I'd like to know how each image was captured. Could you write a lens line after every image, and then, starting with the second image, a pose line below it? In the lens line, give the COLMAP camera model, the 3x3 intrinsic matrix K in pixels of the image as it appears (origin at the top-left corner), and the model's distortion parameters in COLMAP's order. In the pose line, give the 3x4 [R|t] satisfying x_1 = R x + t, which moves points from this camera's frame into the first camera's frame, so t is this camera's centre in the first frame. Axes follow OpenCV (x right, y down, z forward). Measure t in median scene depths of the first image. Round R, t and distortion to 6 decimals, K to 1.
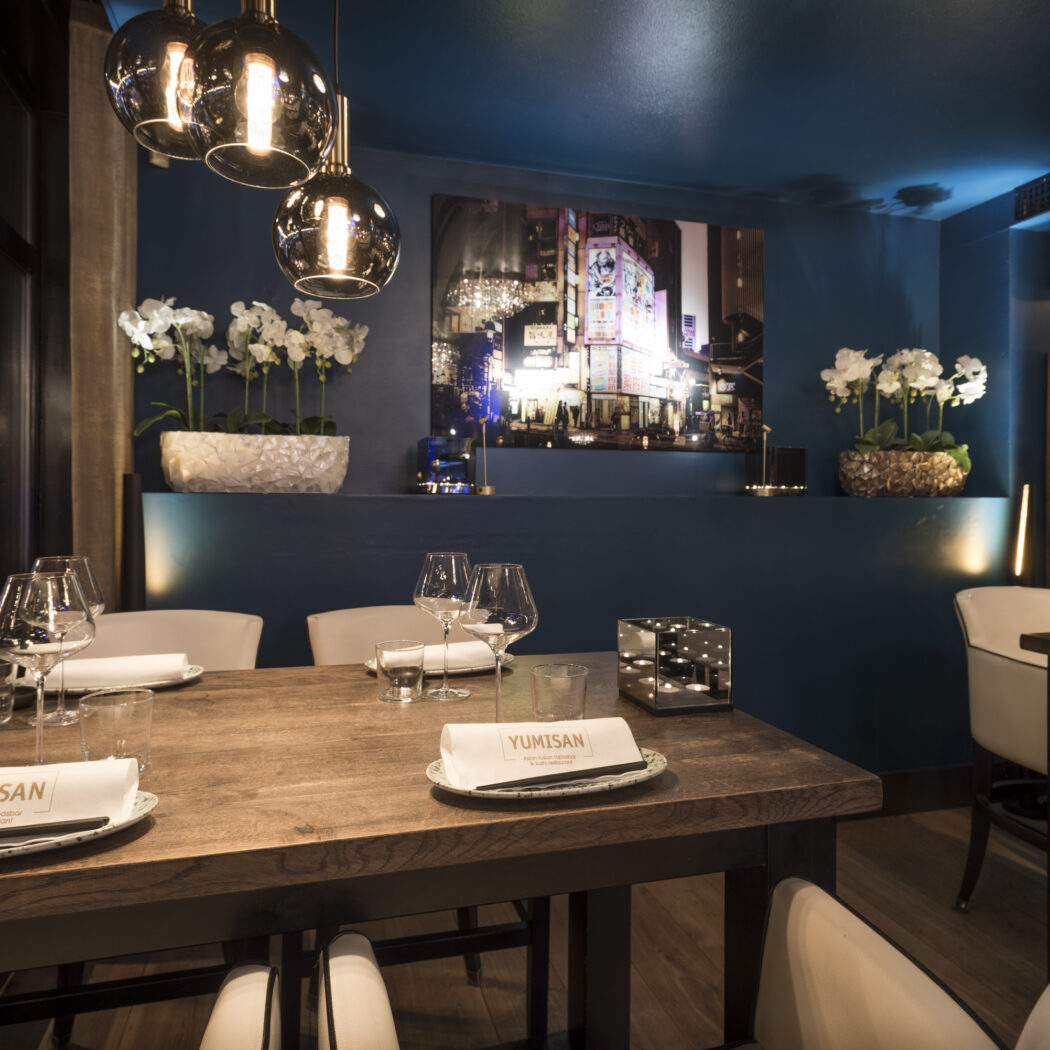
lens RADIAL K [[838.0, 0, 526.2], [0, 838.0, 522.4], [0, 0, 1]] dist [0.011317, 0.004688]
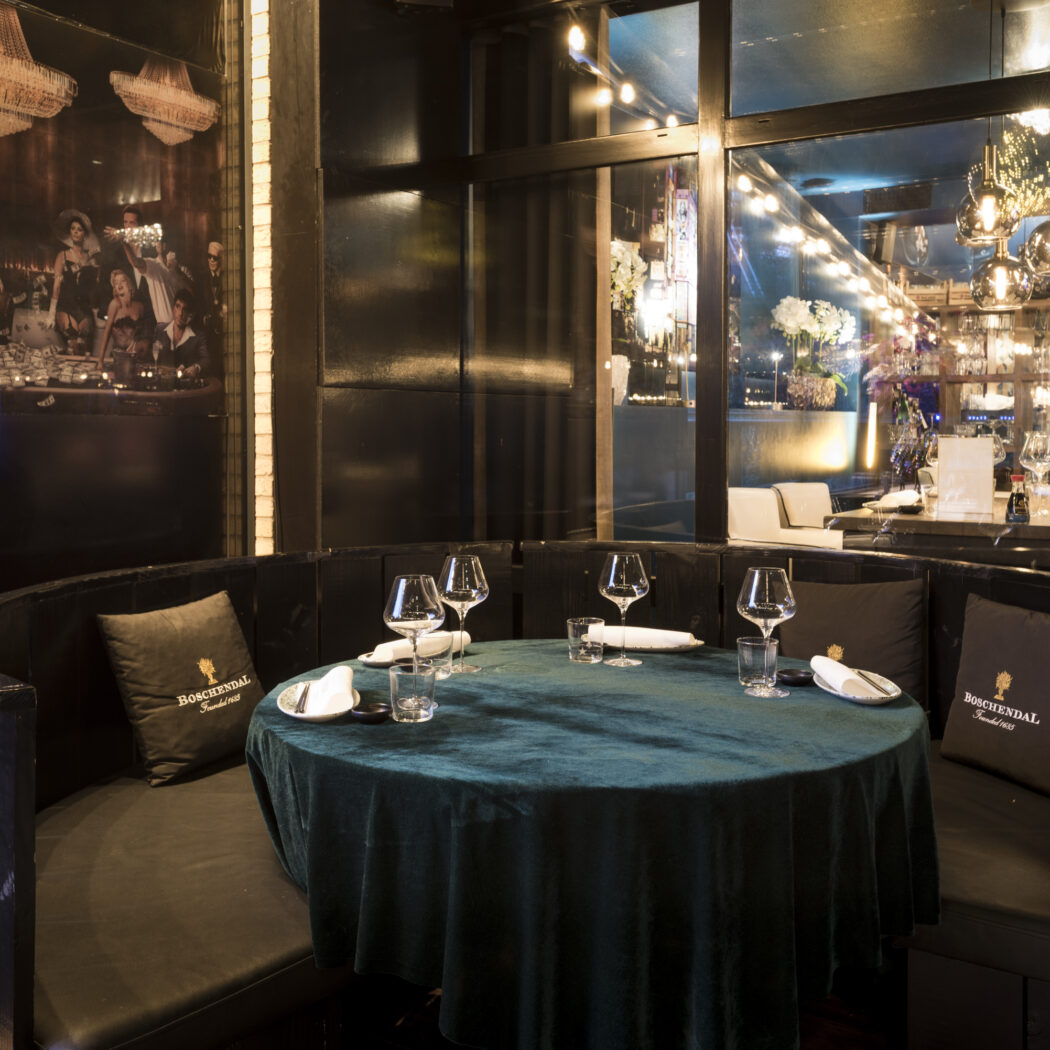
lens RADIAL K [[1249.8, 0, 525.2], [0, 1249.8, 523.0], [0, 0, 1]] dist [0.030051, 0.000000]
pose [[0.734279, -0.053711, 0.676720, -1.313552], [0.015973, 0.997956, 0.061876, 0.015756], [-0.678660, -0.034625, 0.733636, -0.160580]]
